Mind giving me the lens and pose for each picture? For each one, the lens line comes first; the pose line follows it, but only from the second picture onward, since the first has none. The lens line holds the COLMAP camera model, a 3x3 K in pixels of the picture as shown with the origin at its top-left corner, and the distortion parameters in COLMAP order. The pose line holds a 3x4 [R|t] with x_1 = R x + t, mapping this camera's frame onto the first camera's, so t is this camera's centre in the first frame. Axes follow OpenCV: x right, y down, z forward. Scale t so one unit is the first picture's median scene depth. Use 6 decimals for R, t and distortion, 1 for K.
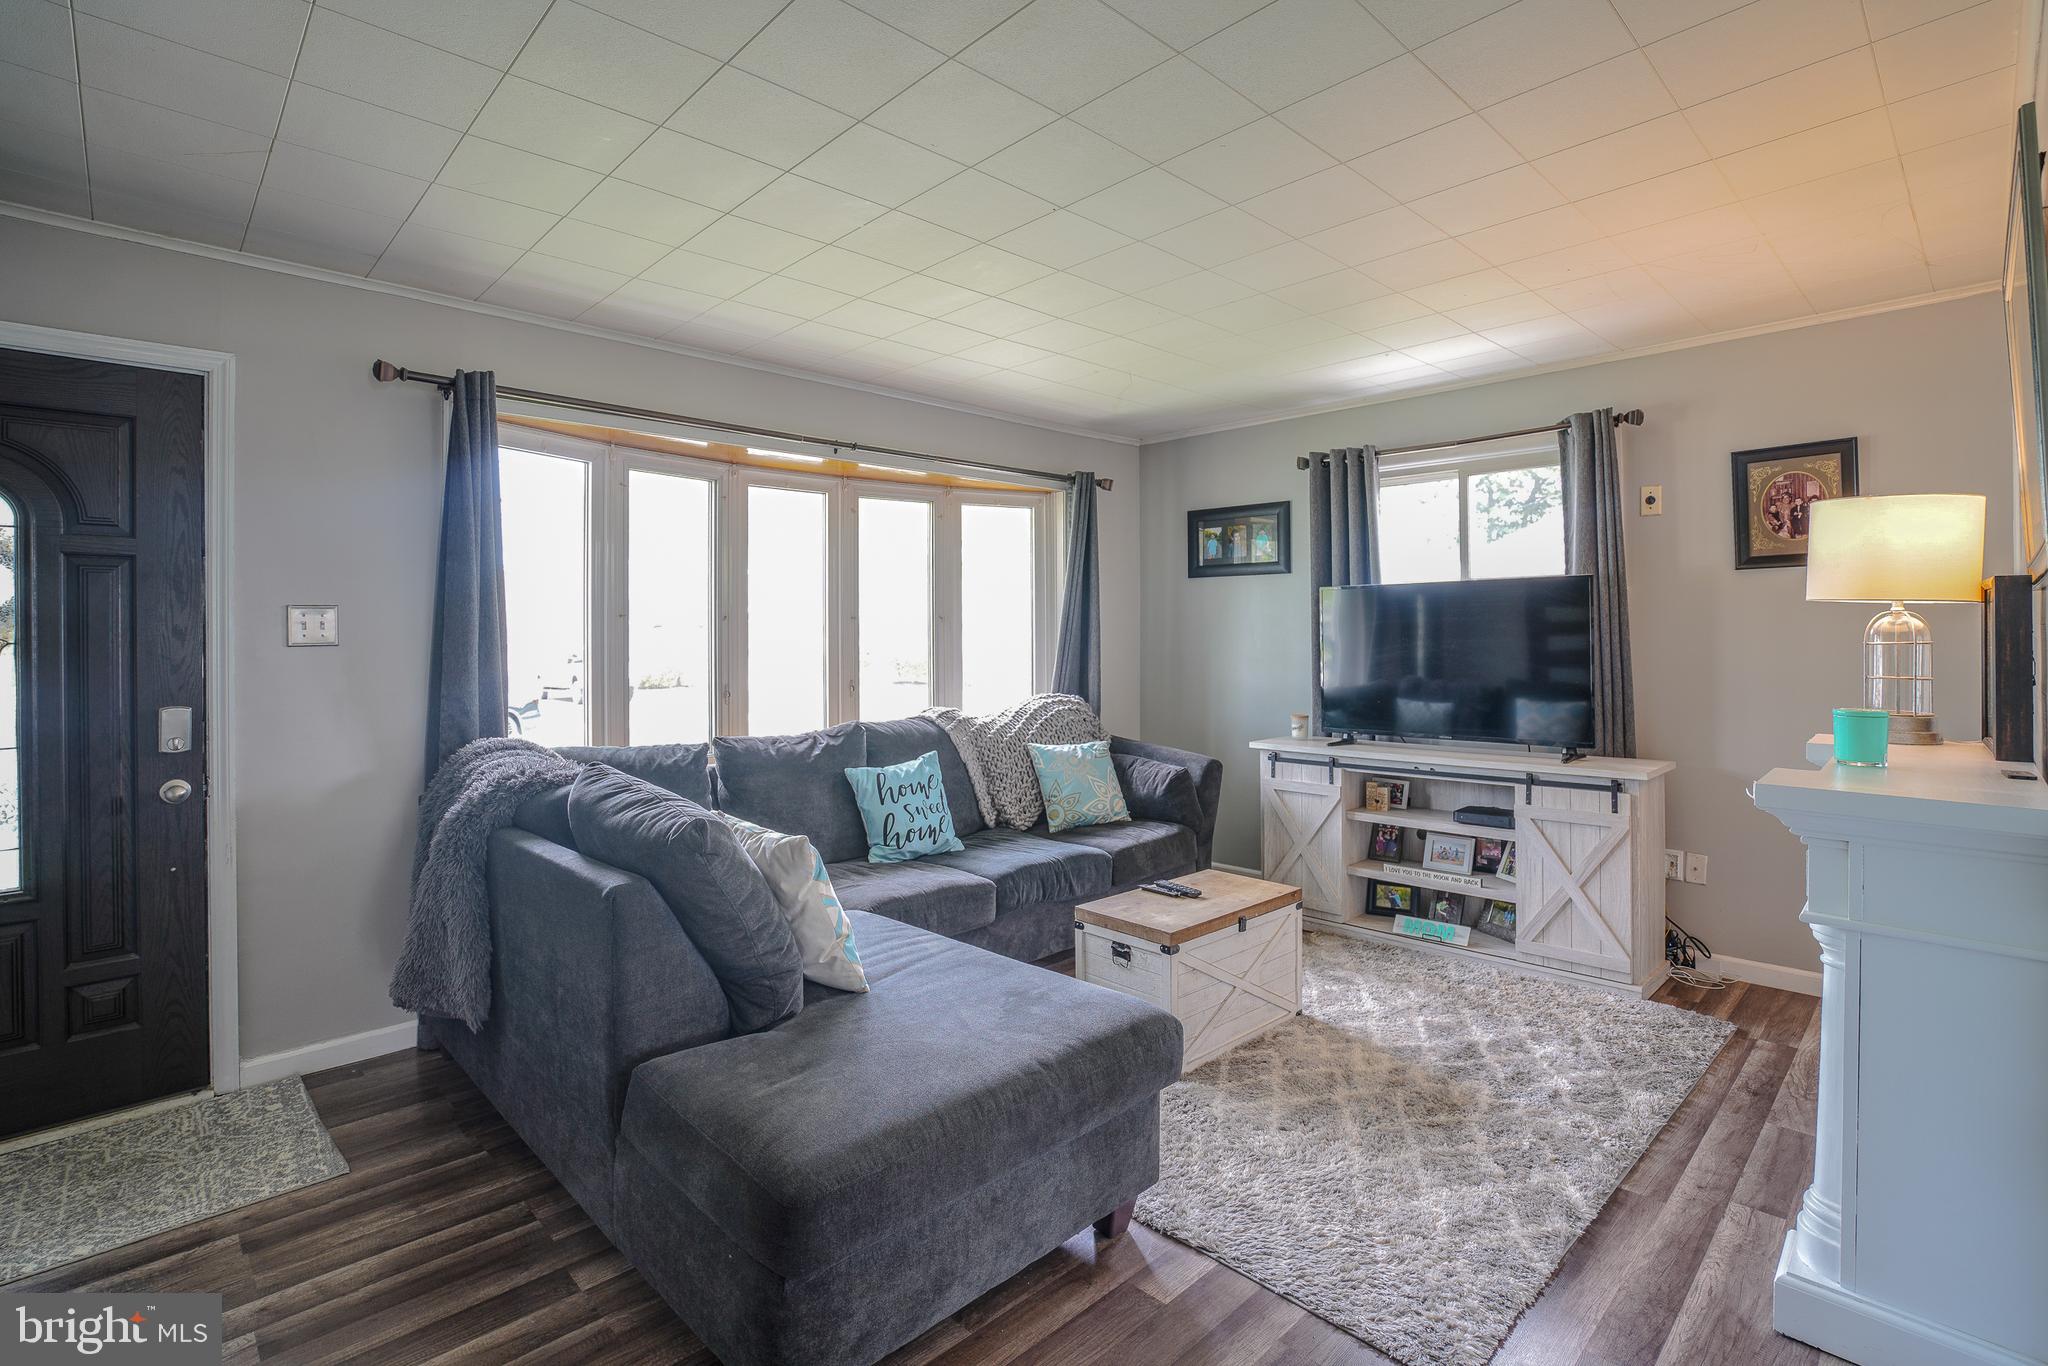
lens RADIAL K [[957.2, 0, 1040.8], [0, 957.2, 609.1], [0, 0, 1]] dist [-0.039343, 0.012486]
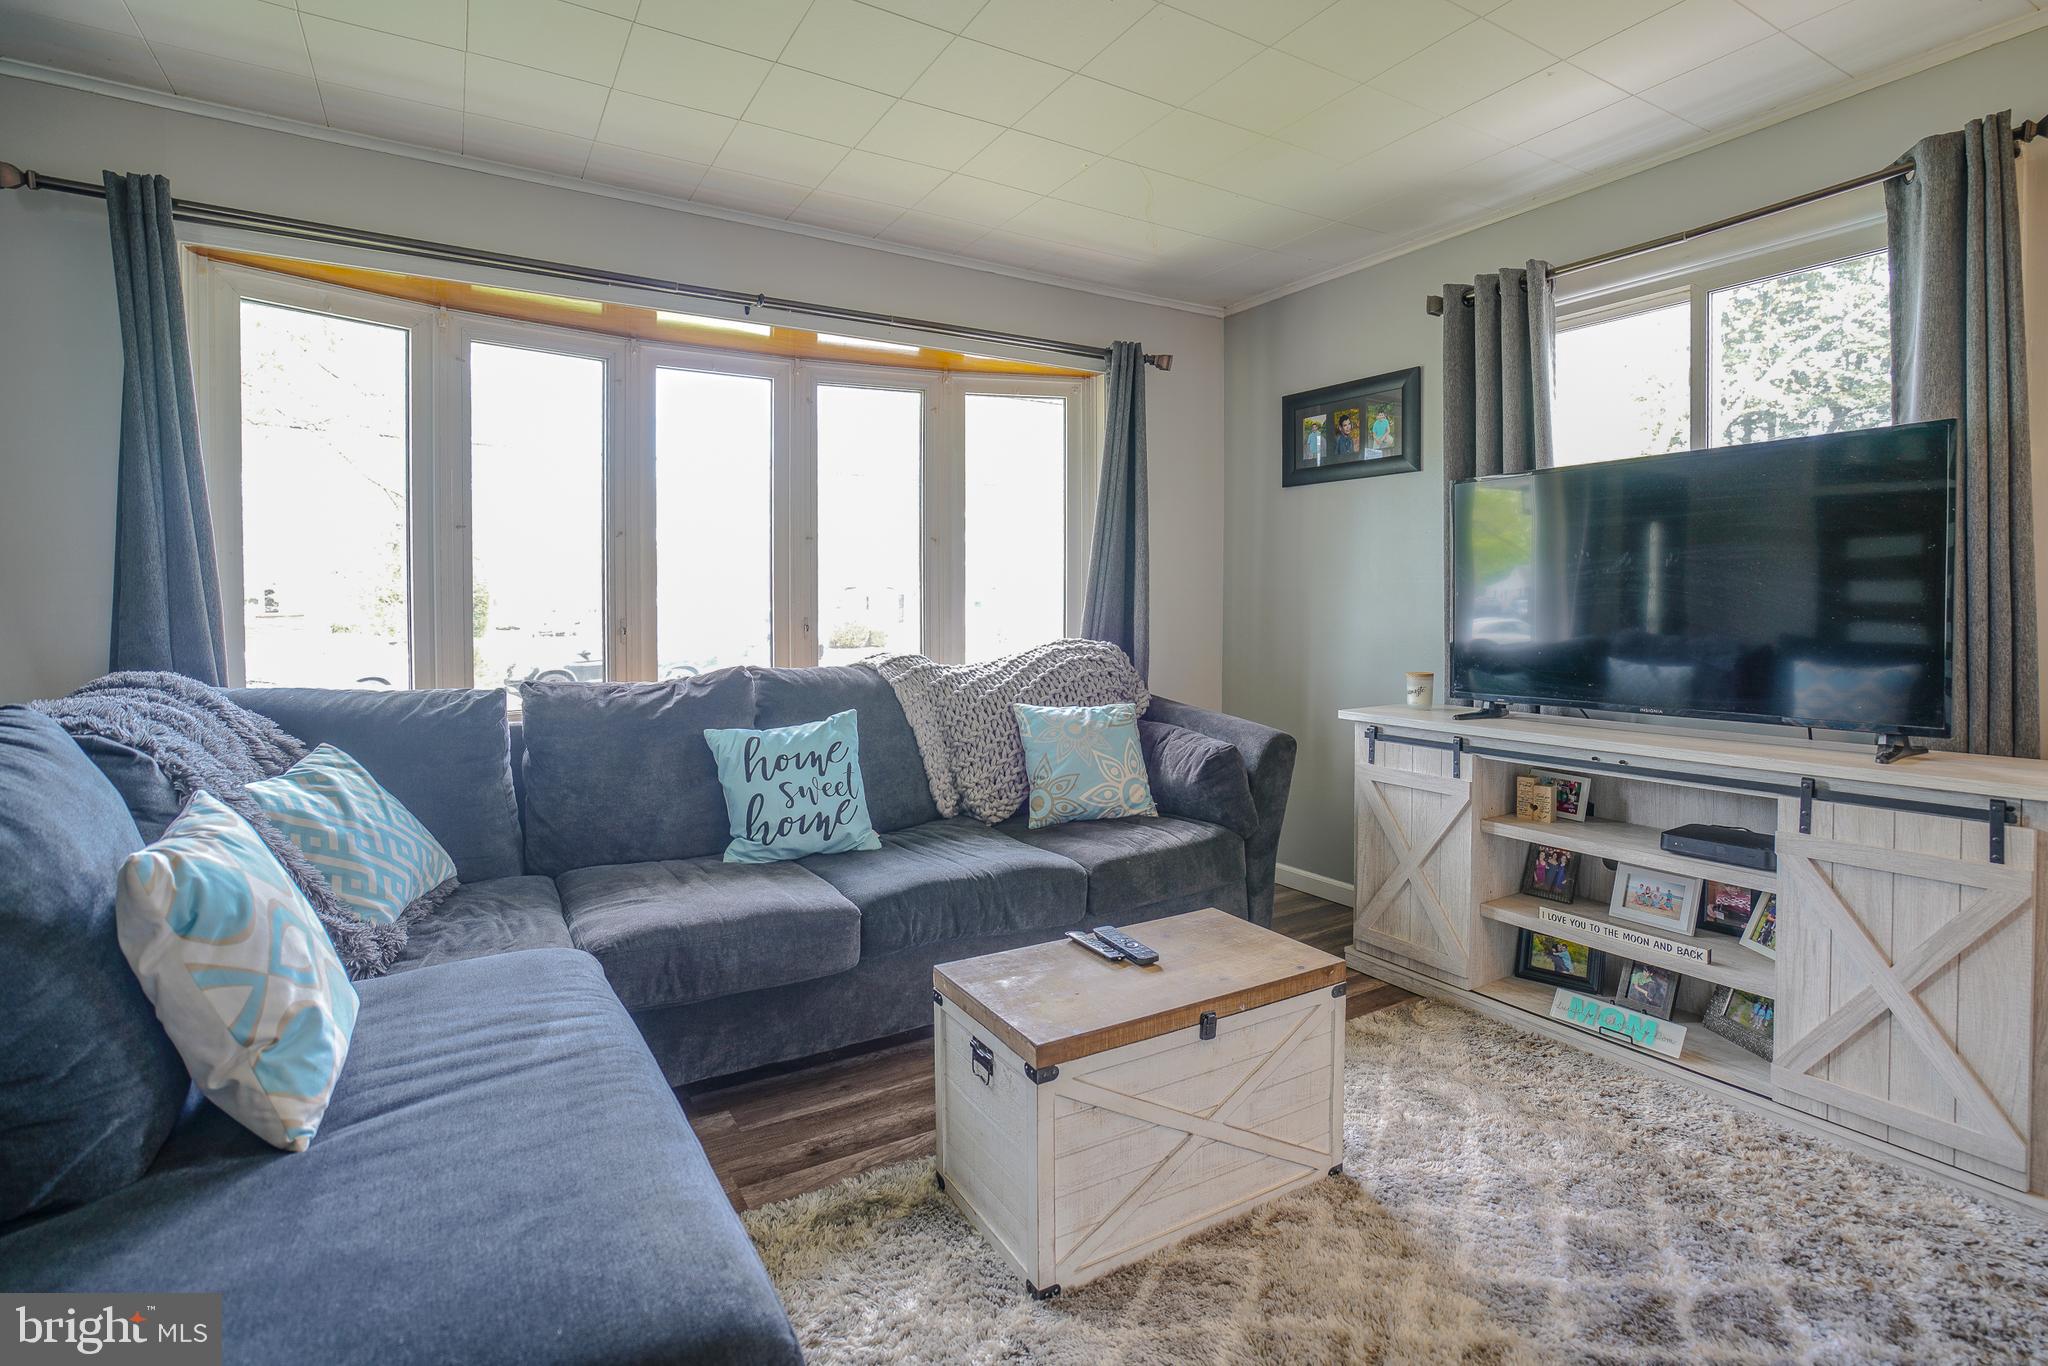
lens RADIAL K [[957.2, 0, 1002.6], [0, 957.2, 617.0], [0, 0, 1]] dist [-0.039343, 0.012486]
pose [[0.970674, 0.004663, -0.240355, 0.171495], [0.006335, 0.998968, 0.044965, 0.046296], [0.240317, -0.045169, 0.969643, 0.326347]]
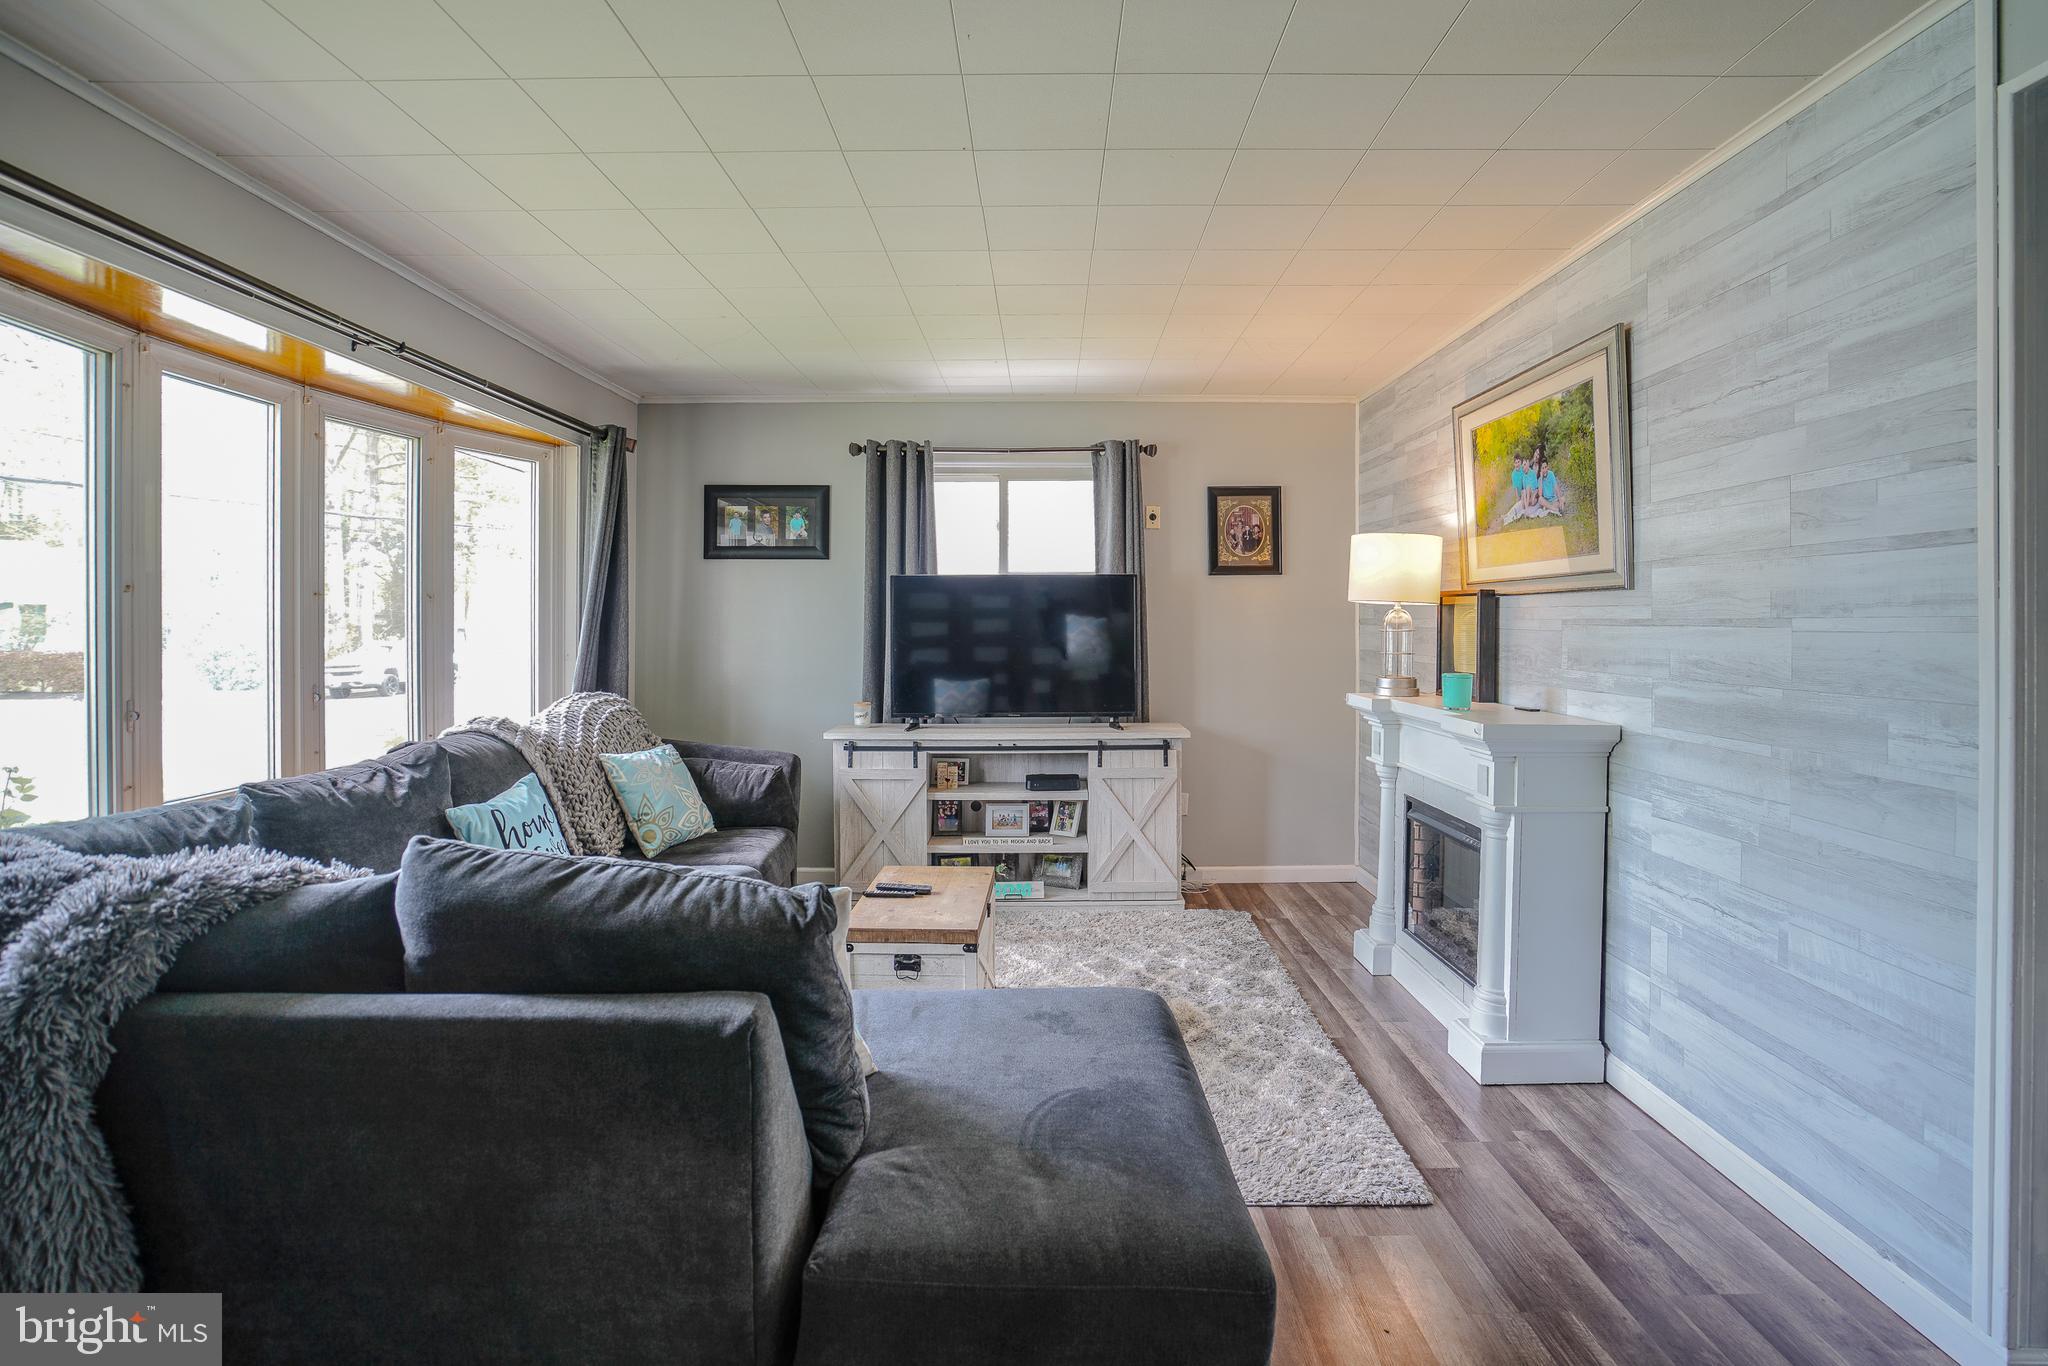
lens RADIAL K [[957.2, 0, 1051.4], [0, 957.2, 614.3], [0, 0, 1]] dist [-0.039343, 0.012486]
pose [[0.711234, 0.011233, 0.702866, -0.342443], [-0.023713, 0.999687, 0.008019, 0.007251], [-0.702555, -0.022371, 0.711277, 0.182977]]
